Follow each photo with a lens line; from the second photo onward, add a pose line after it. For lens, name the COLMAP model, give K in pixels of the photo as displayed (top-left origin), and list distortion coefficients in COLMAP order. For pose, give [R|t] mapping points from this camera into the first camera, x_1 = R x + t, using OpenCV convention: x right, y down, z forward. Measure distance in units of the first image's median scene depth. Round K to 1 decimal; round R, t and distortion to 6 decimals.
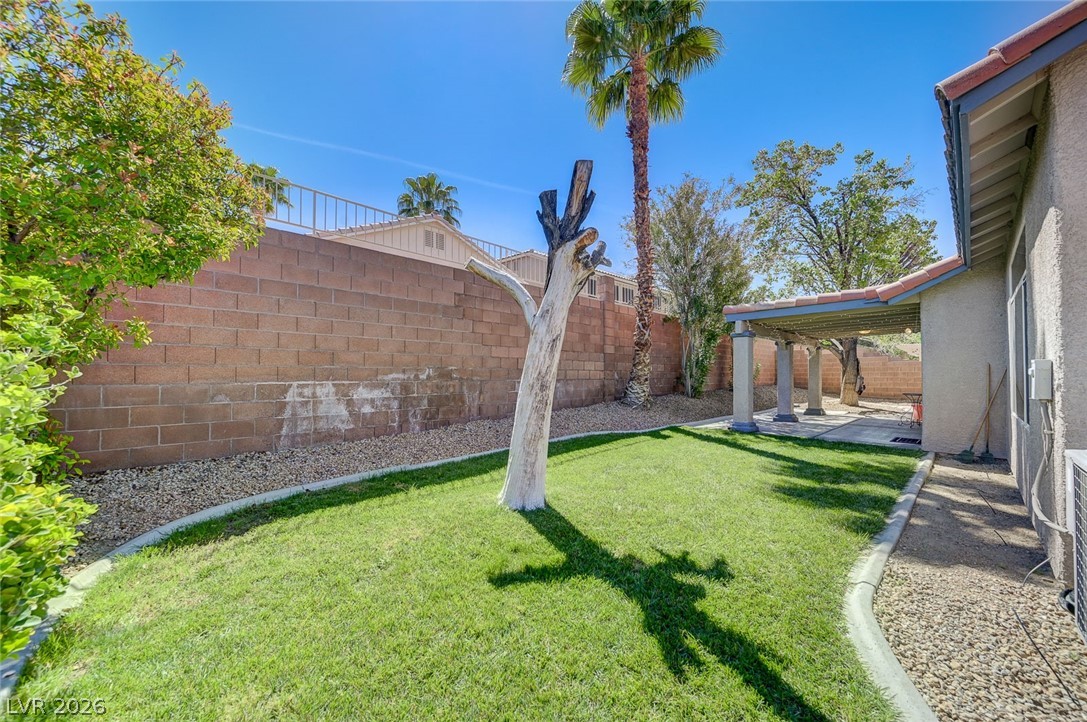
lens RADIAL K [[433.2, 0, 547.3], [0, 433.2, 368.5], [0, 0, 1]] dist [-0.000678, -0.000189]
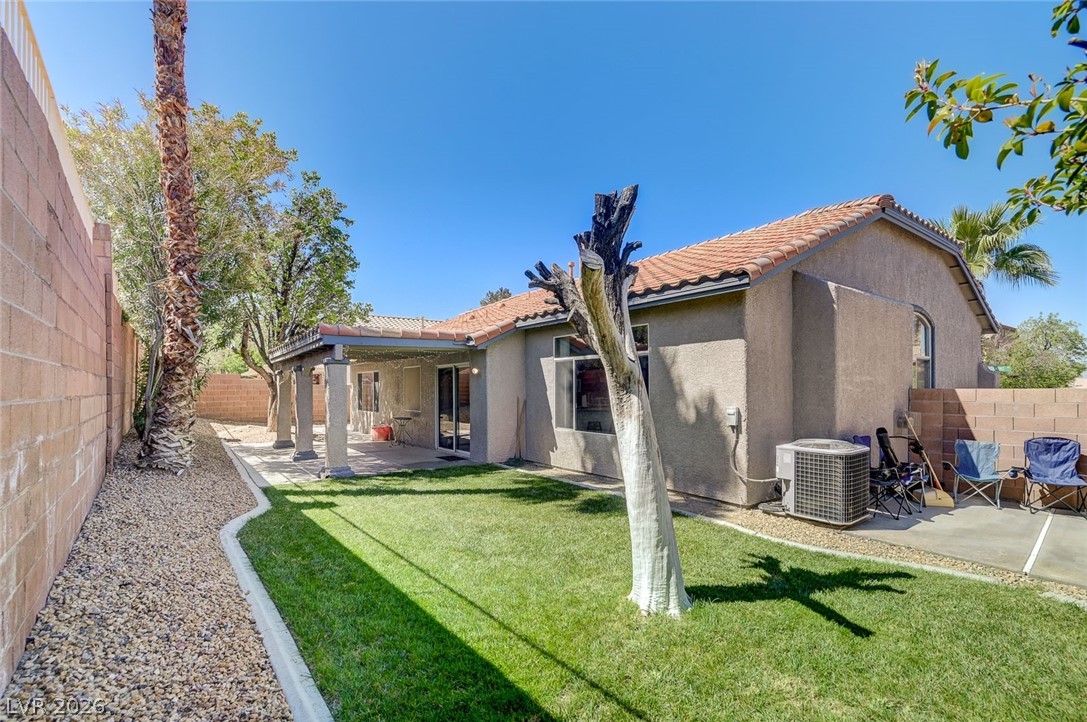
lens RADIAL K [[485.6, 0, 546.7], [0, 485.6, 379.7], [0, 0, 1]] dist [0.001826, 0.000113]
pose [[0.119995, 0.009643, 0.992728, -1.260781], [-0.008372, 0.999927, -0.008701, -0.109207], [-0.992739, -0.007267, 0.120067, 1.462270]]
